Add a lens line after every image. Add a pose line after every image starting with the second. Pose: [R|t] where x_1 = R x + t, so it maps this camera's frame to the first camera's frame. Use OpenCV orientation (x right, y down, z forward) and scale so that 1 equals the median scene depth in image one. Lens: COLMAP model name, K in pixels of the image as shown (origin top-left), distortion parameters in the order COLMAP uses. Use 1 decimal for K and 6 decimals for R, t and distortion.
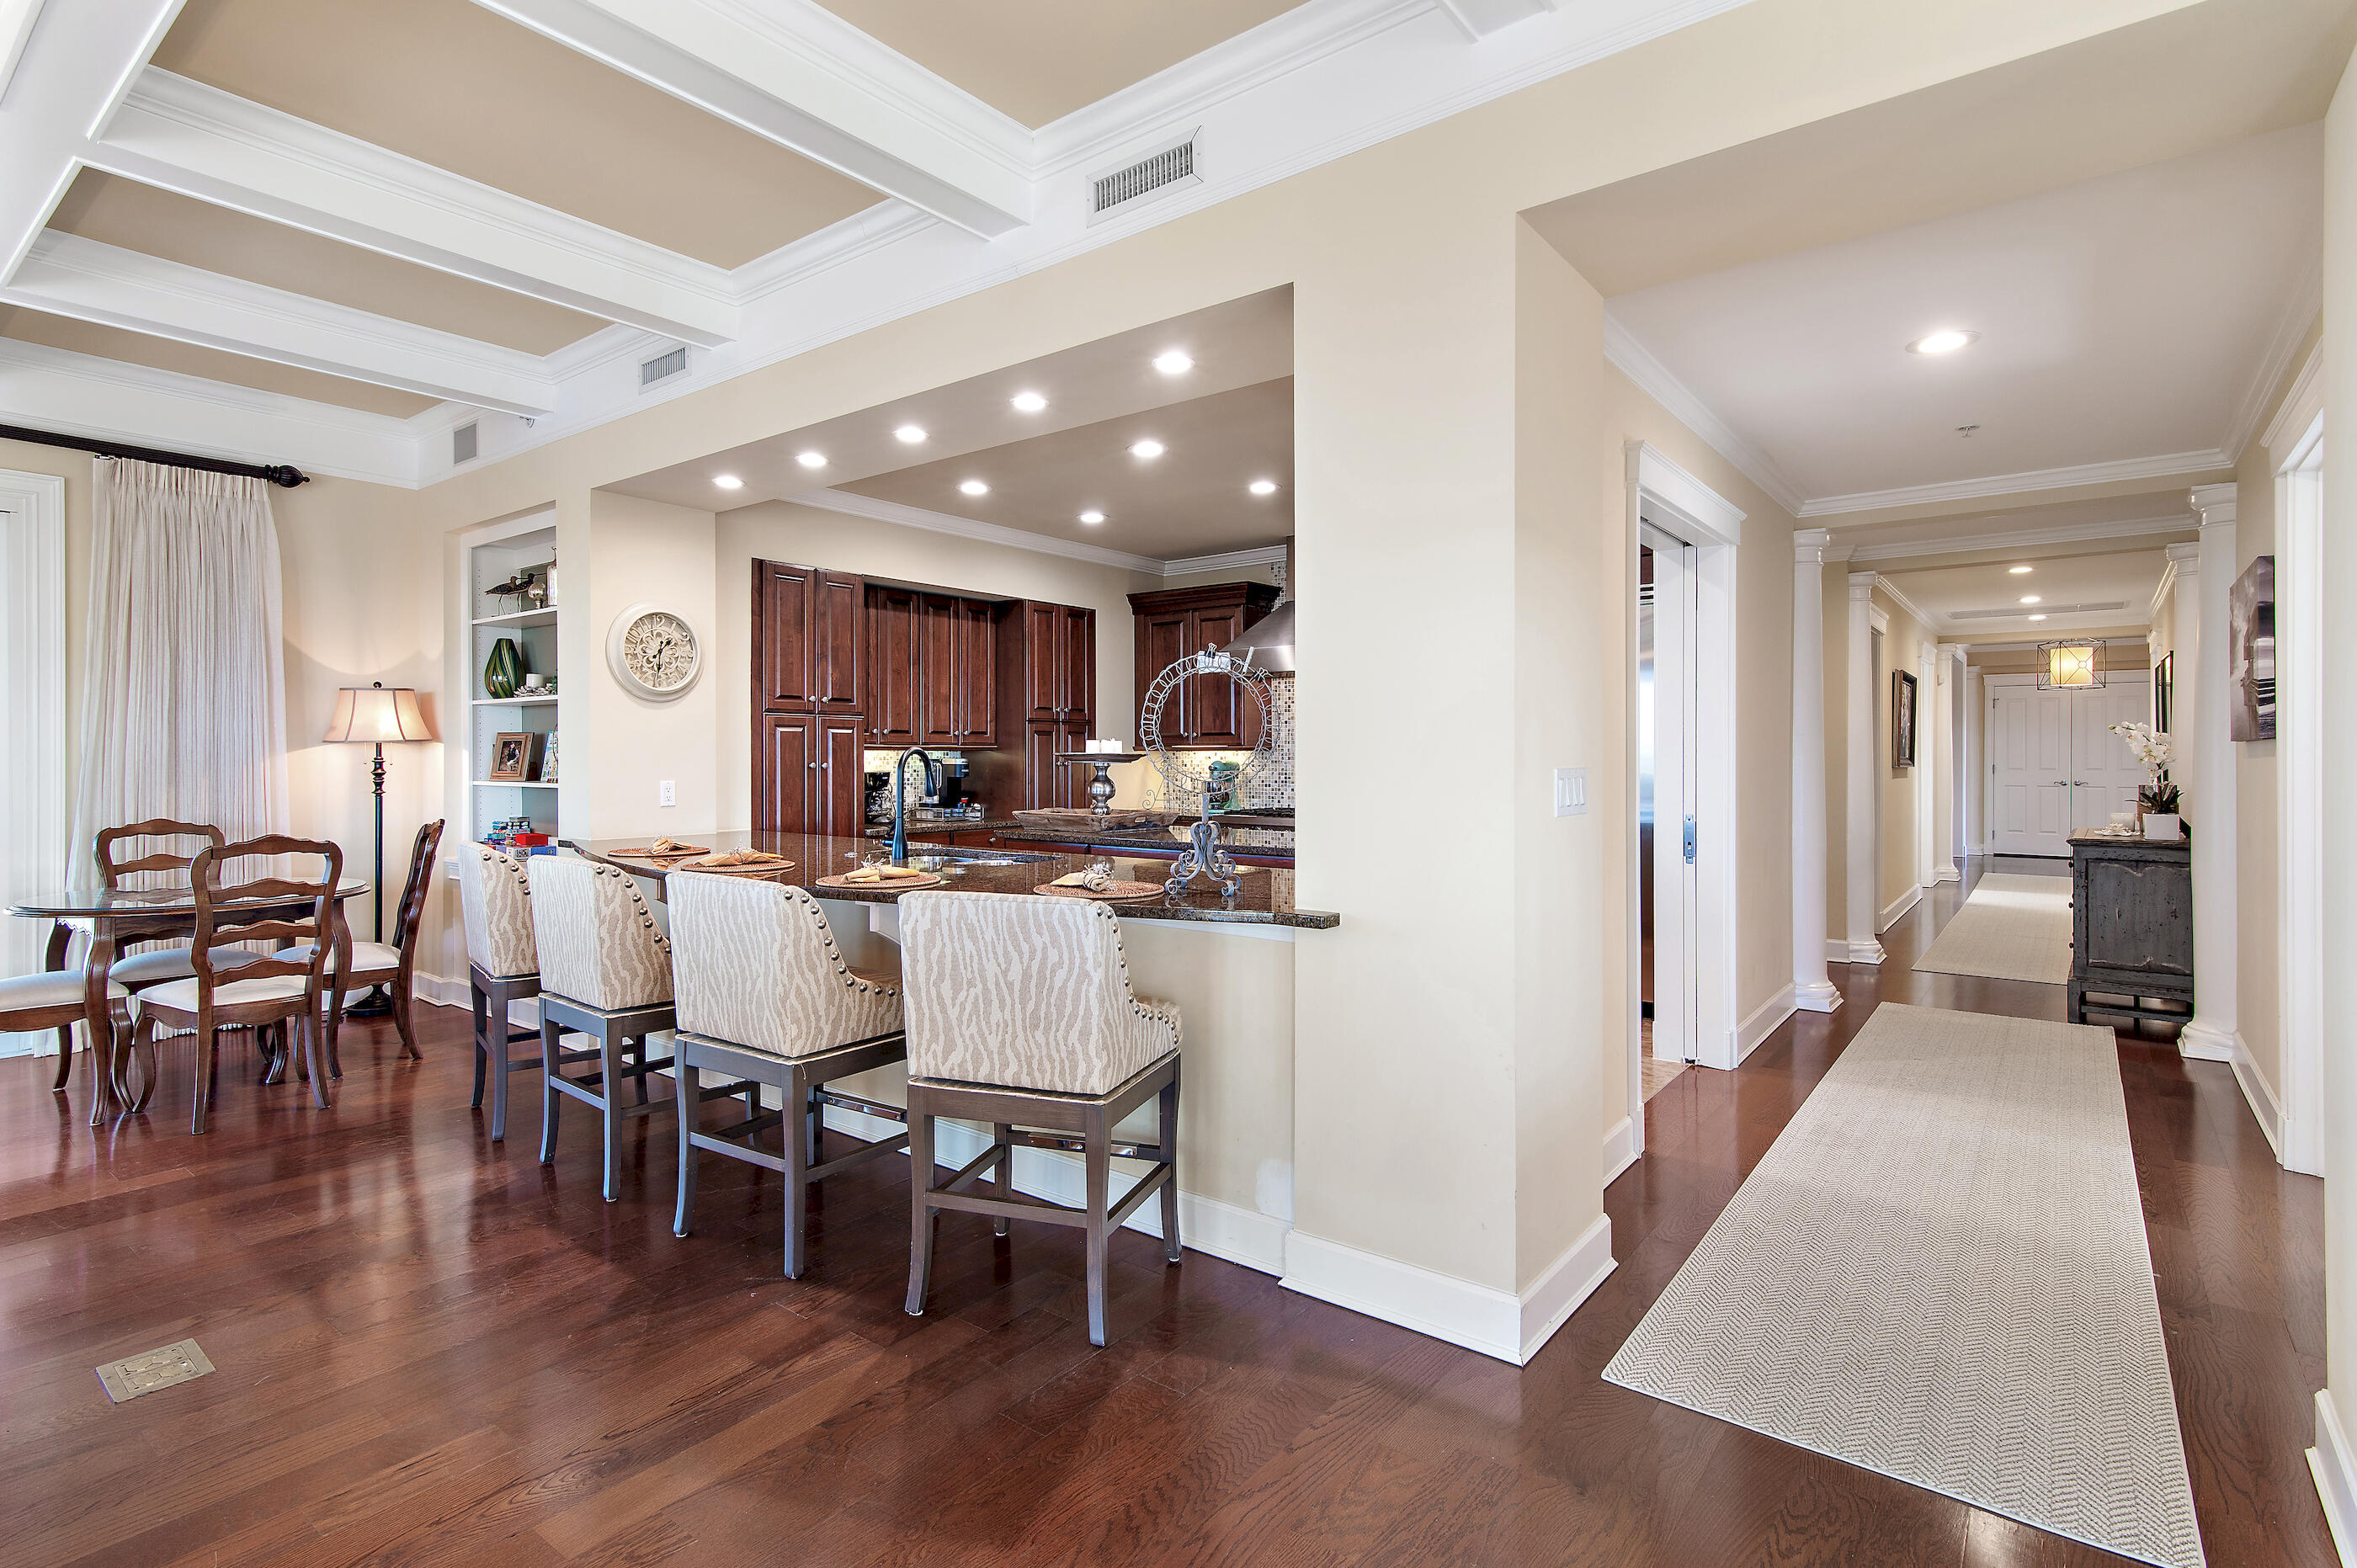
lens RADIAL K [[1156.3, 0, 1168.0], [0, 1156.3, 769.2], [0, 0, 1]] dist [-0.002960, 0.002033]
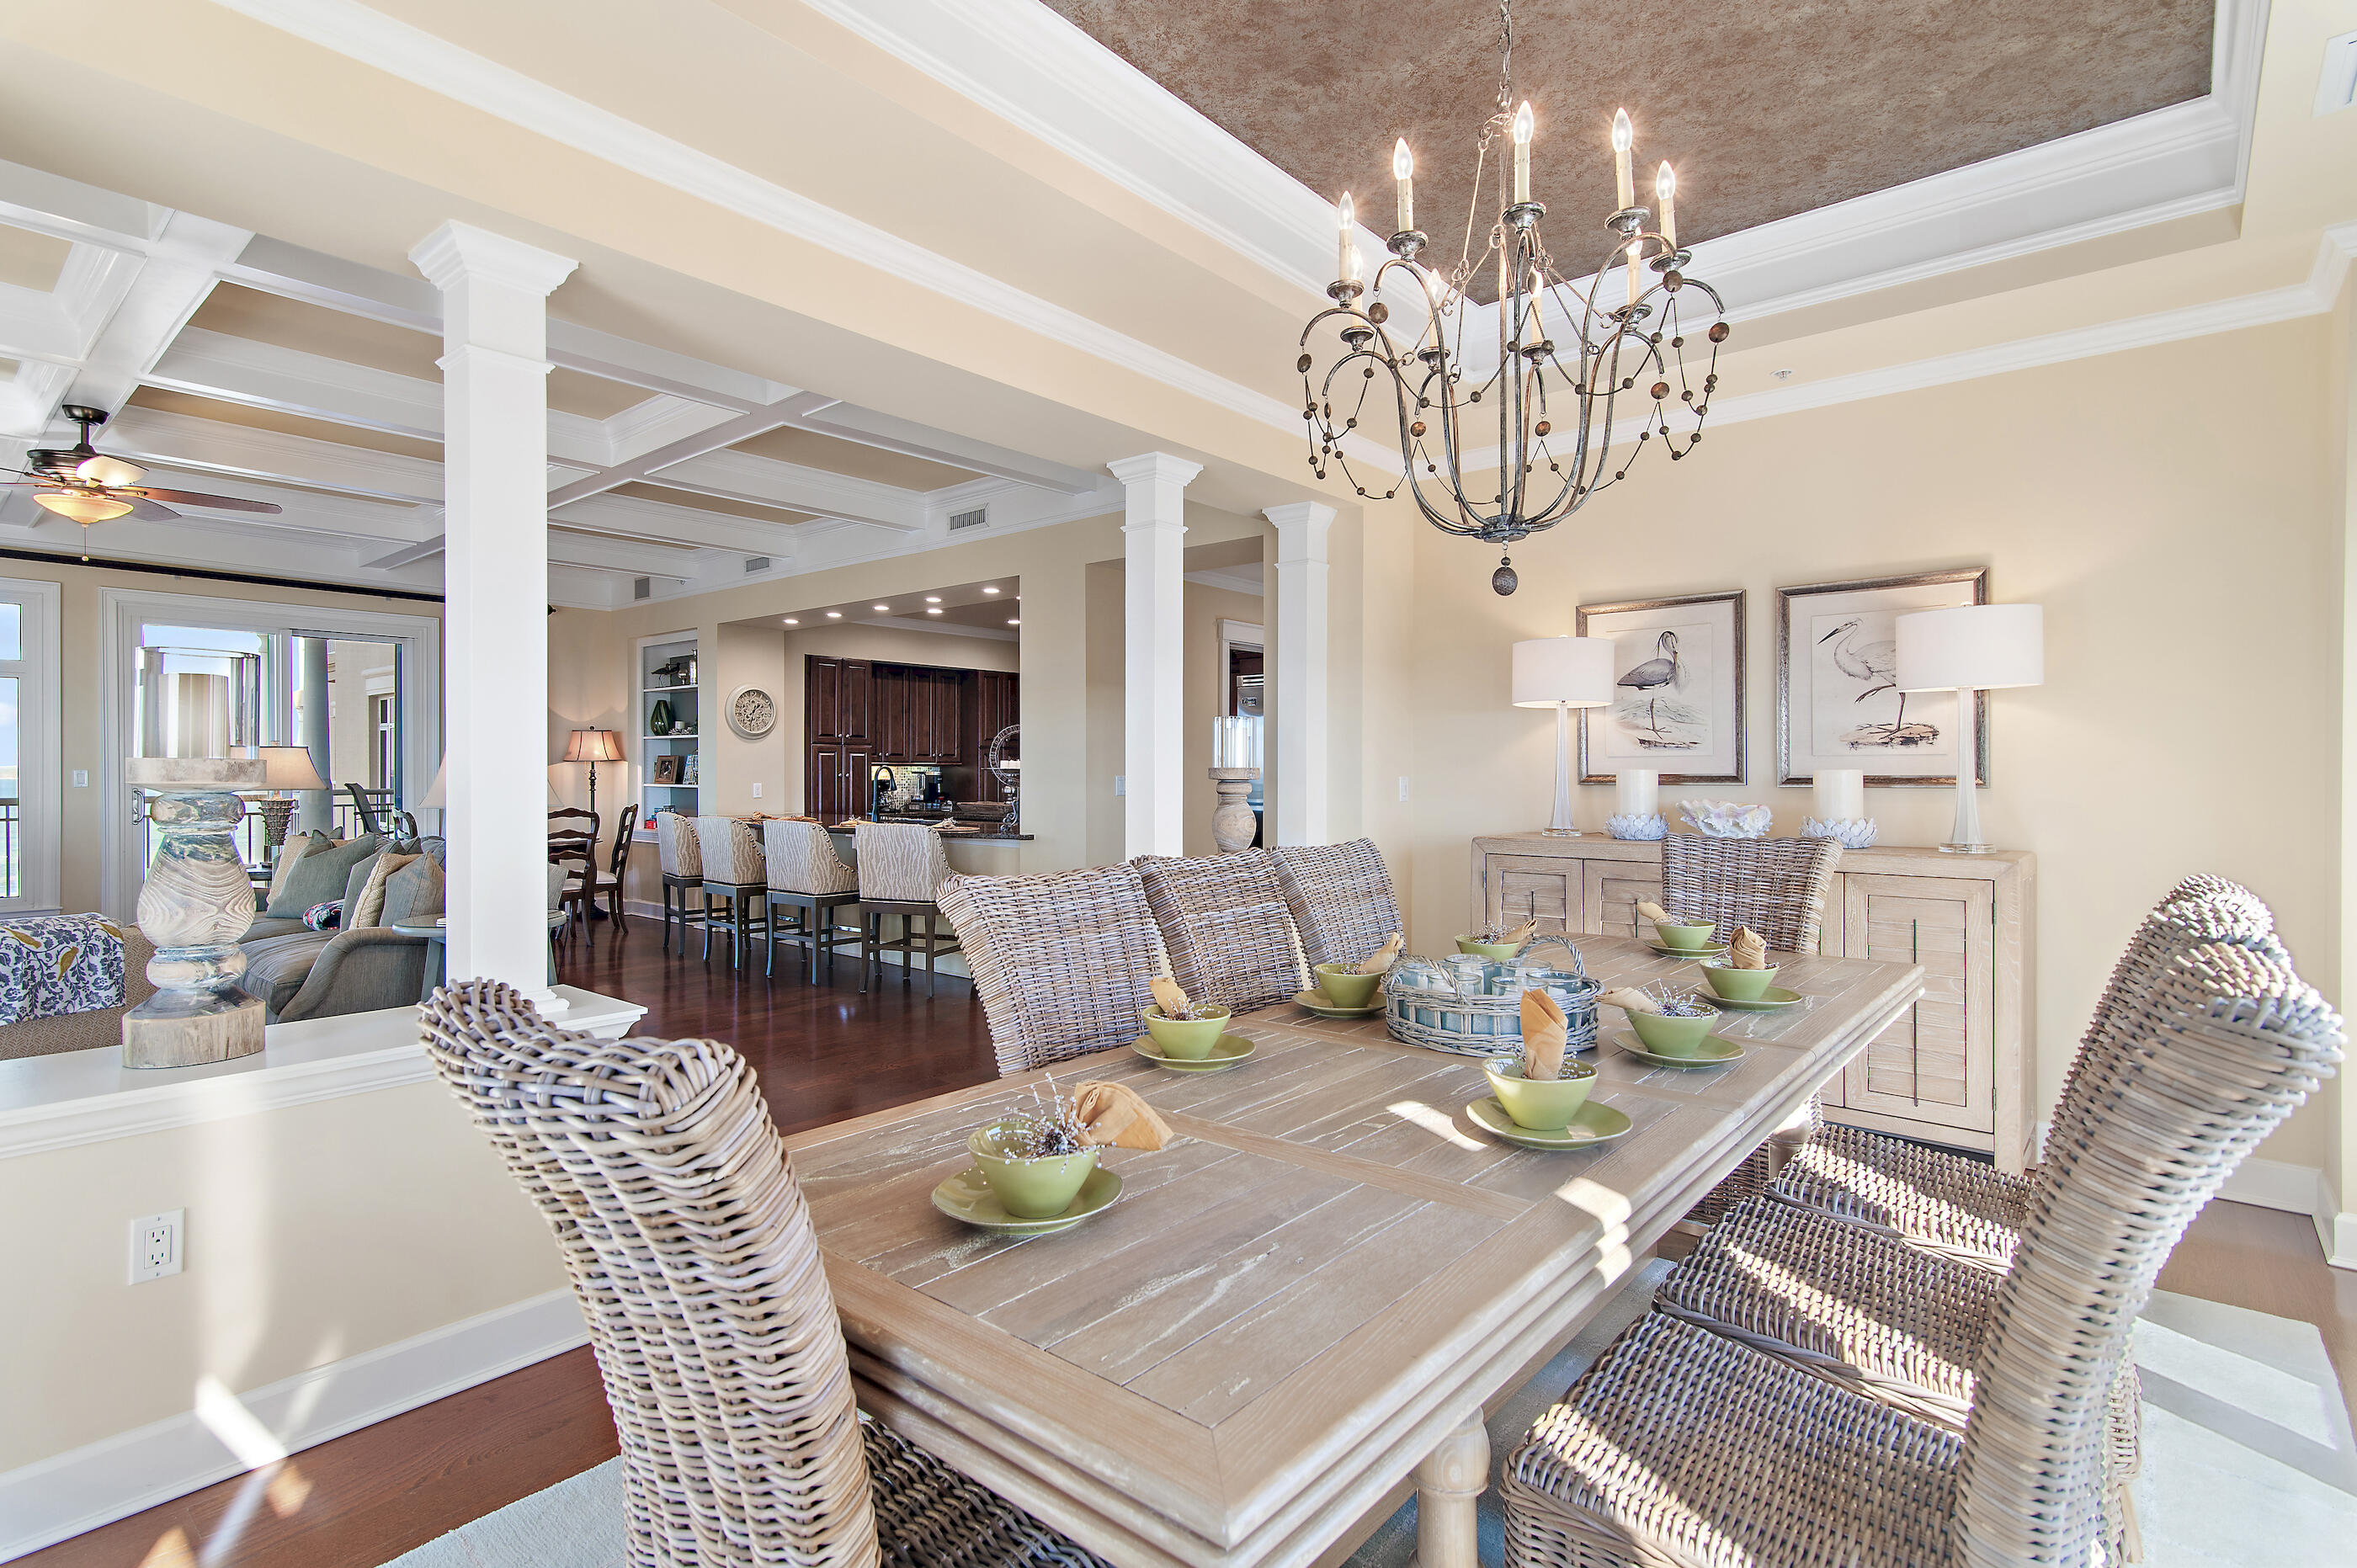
lens RADIAL K [[1156.3, 0, 1168.7], [0, 1156.3, 775.1], [0, 0, 1]] dist [-0.002960, 0.002033]
pose [[0.998765, 0.002670, -0.049603, 0.258025], [-0.003017, 0.999971, -0.006929, 0.007080], [0.049583, 0.007070, 0.998745, -0.668162]]
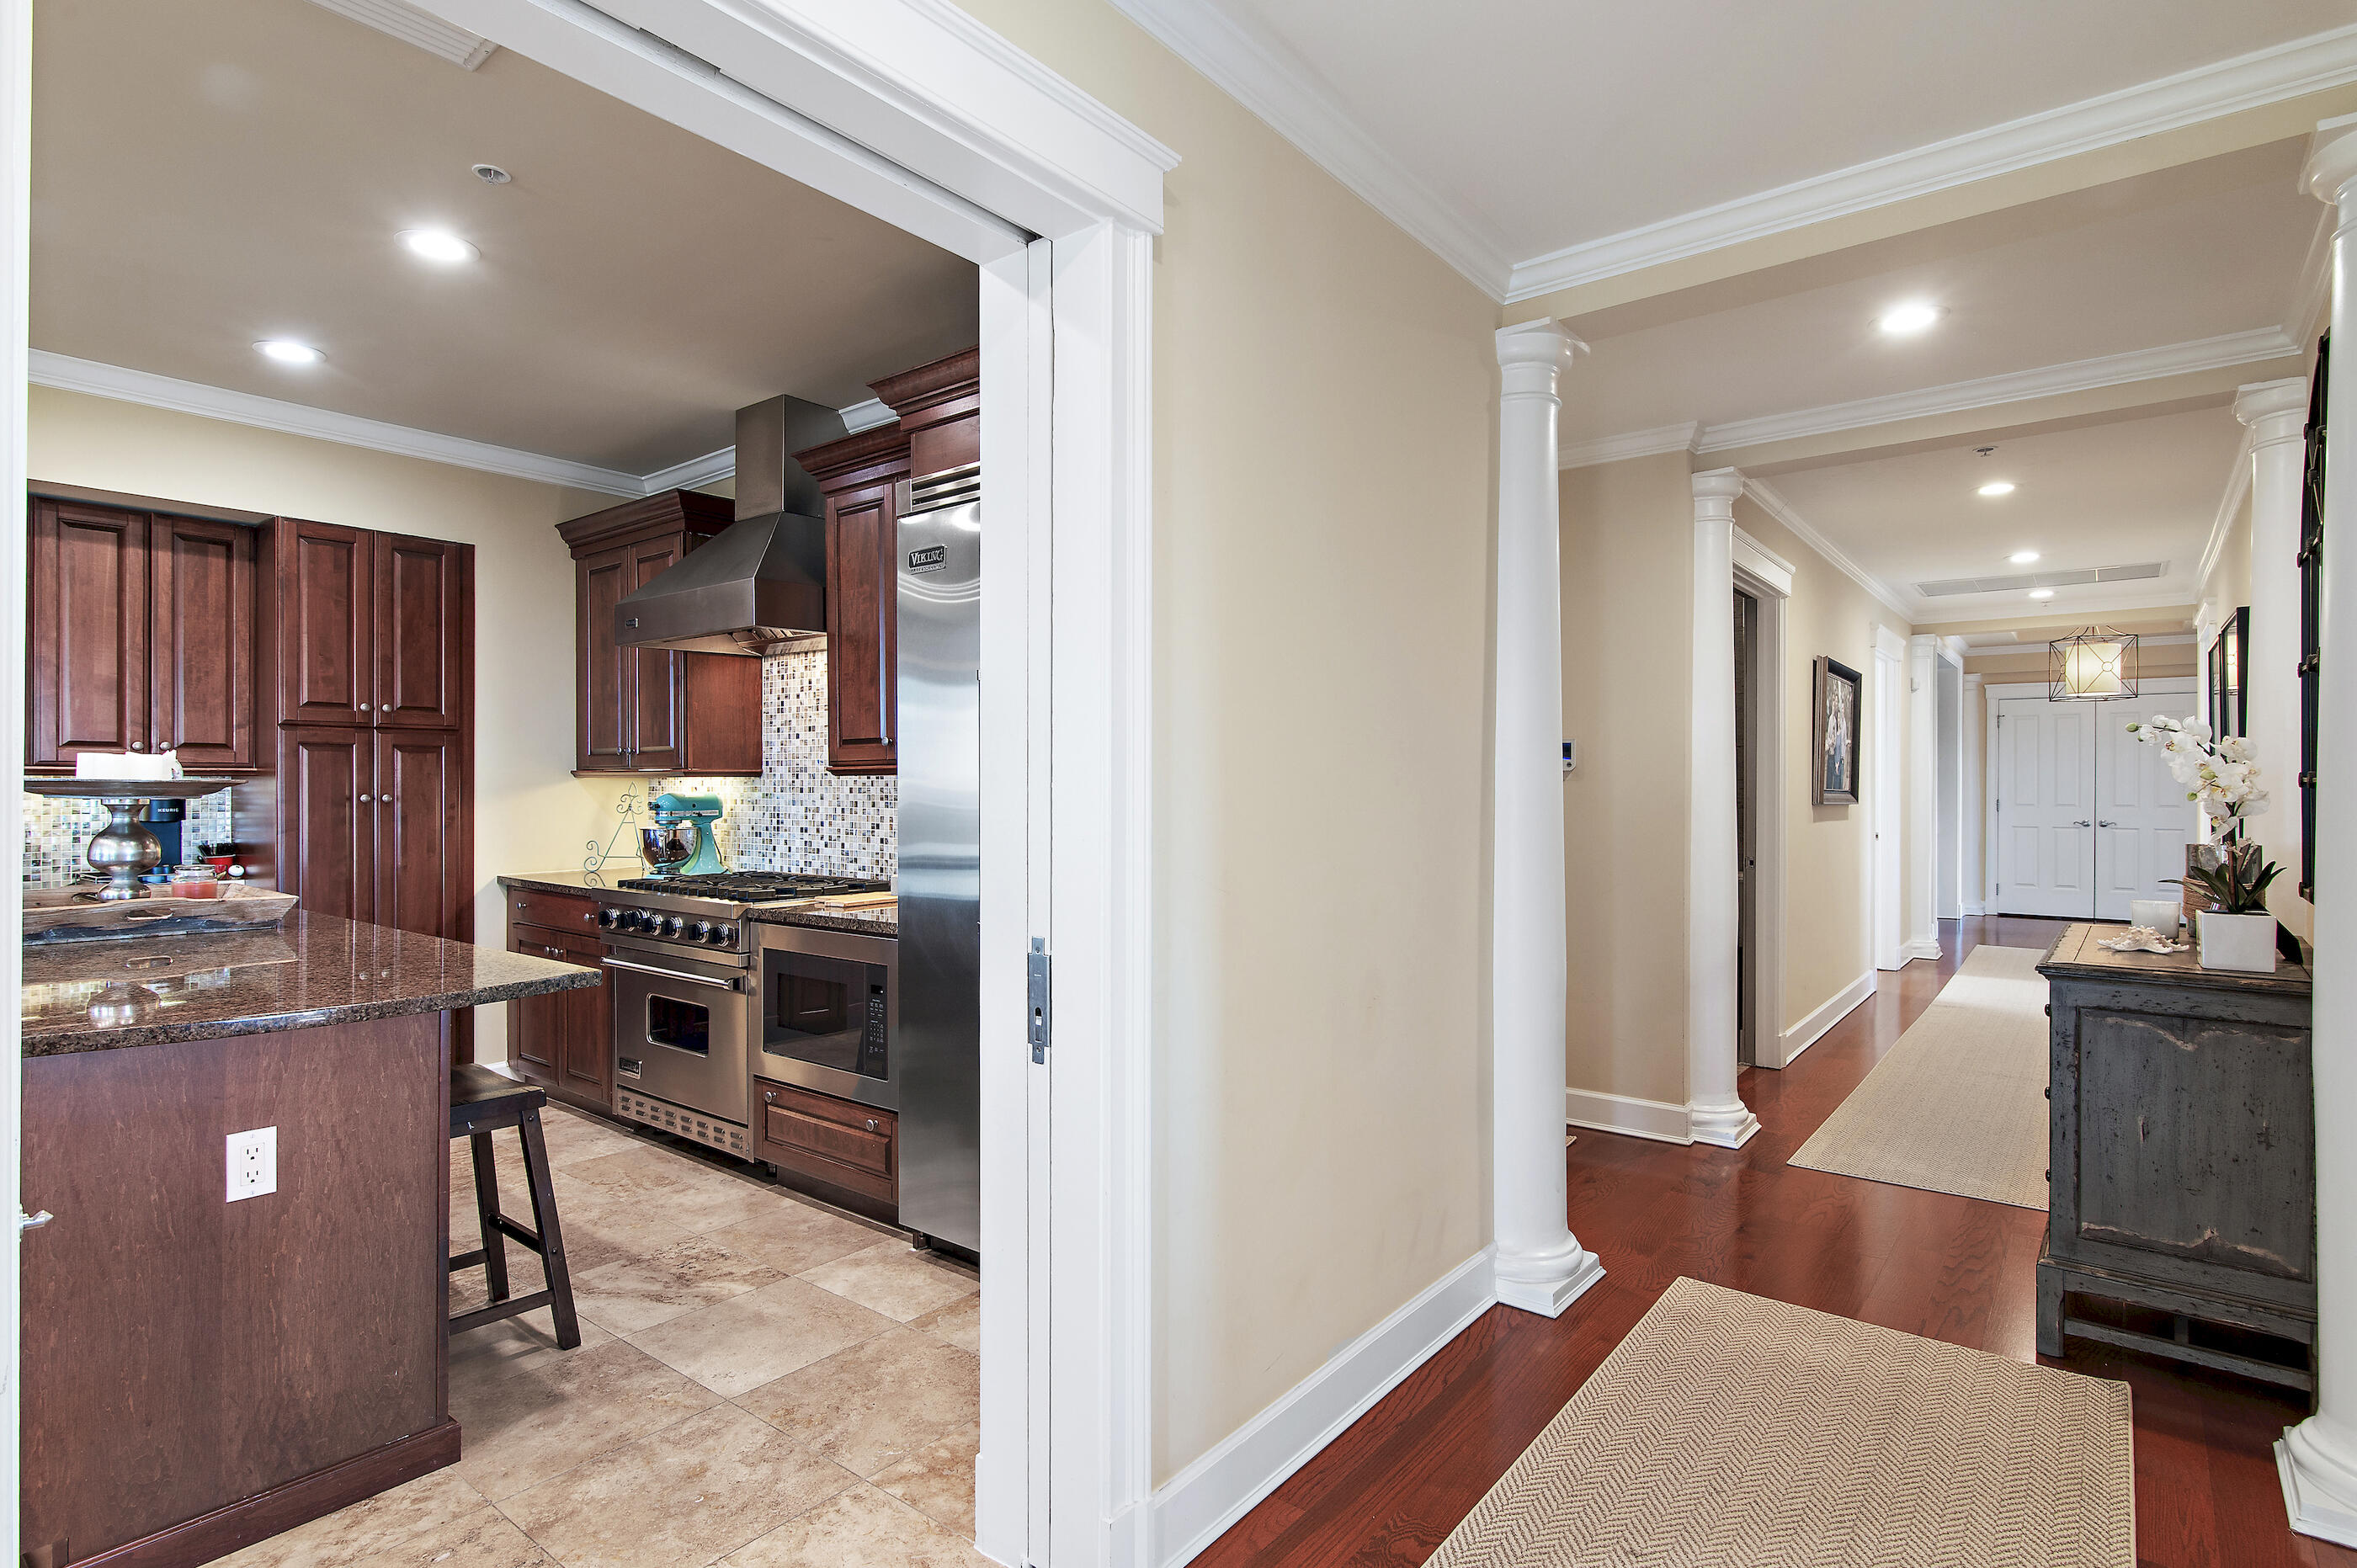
lens RADIAL K [[1156.3, 0, 1234.0], [0, 1156.3, 803.2], [0, 0, 1]] dist [-0.002960, 0.002033]
pose [[0.999915, 0.000870, 0.013022, 0.421677], [-0.000888, 0.999999, 0.001302, -0.004855], [-0.013021, -0.001313, 0.999914, 0.505426]]
